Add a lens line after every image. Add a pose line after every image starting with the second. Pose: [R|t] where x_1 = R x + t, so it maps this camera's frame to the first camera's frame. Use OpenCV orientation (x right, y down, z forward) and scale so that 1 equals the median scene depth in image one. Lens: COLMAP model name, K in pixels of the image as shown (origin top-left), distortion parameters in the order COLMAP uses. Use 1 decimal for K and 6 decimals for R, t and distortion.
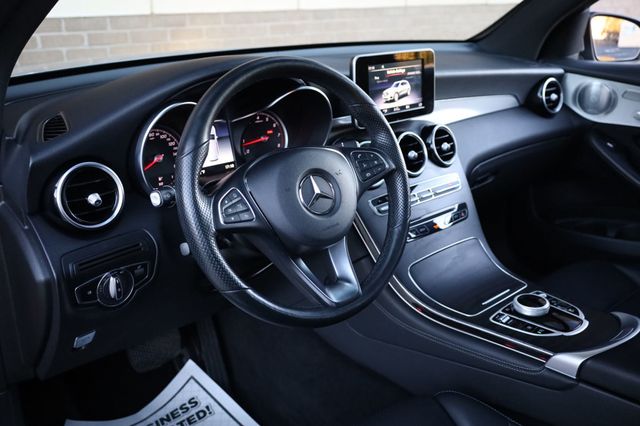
lens RADIAL K [[597.5, 0, 320.0], [0, 597.5, 213.0], [0, 0, 1]] dist [-0.002200, 0.006163]
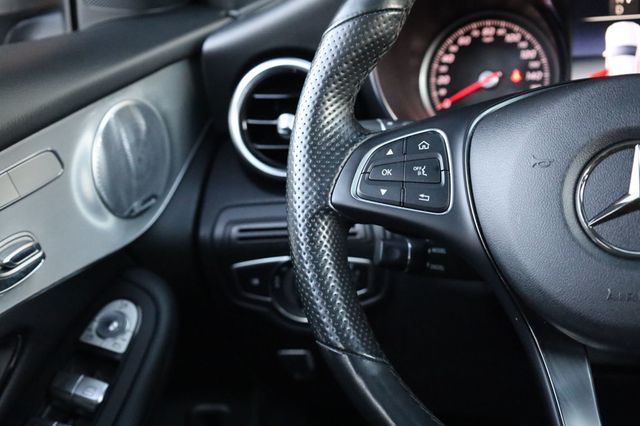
lens RADIAL K [[857.2, 0, 320.0], [0, 857.2, 213.0], [0, 0, 1]] dist [0.009415, -0.004028]
pose [[0.544348, 0.215432, -0.810724, 0.221348], [-0.205654, 0.971239, 0.120002, -0.032610], [0.813260, 0.101406, 0.572997, 0.398421]]
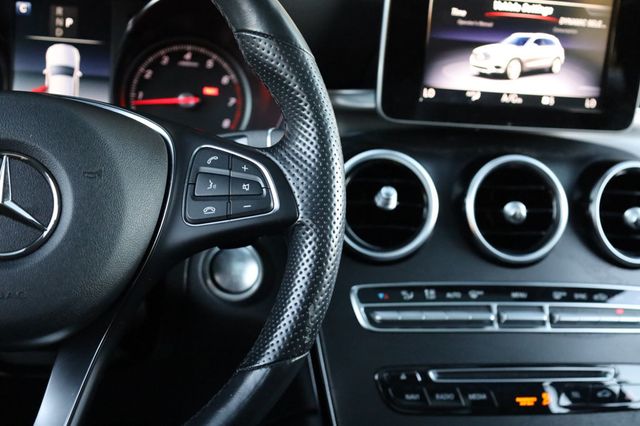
lens RADIAL K [[857.2, 0, 320.0], [0, 857.2, 213.0], [0, 0, 1]] dist [0.009415, -0.004028]
pose [[0.863434, 0.230664, -0.448638, 0.305549], [-0.266290, 0.963743, -0.016991, -0.051582], [0.428453, 0.134138, 0.893552, 0.423382]]
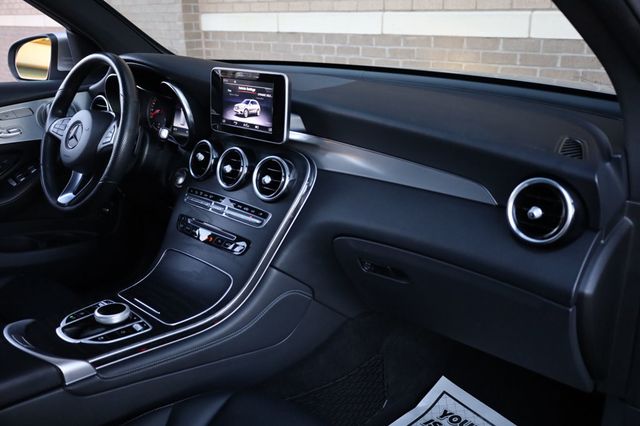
lens RADIAL K [[582.0, 0, 319.5], [0, 582.0, 210.7], [0, 0, 1]] dist [-0.005312, -0.000768]
pose [[0.114479, 0.318249, -0.941070, 1.157584], [-0.347067, 0.900418, 0.262281, -0.354751], [0.930827, 0.296588, 0.213533, 0.962260]]
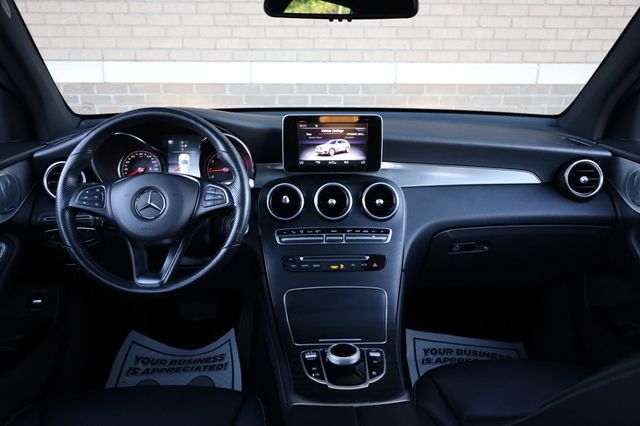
lens RADIAL K [[496.8, 0, 320.0], [0, 496.8, 213.0], [0, 0, 1]] dist [-0.001059, -0.000115]
pose [[0.785129, 0.183093, -0.591649, 0.721363], [-0.224234, 0.974527, 0.004017, -0.076077], [0.577313, 0.129514, 0.806186, 0.209324]]
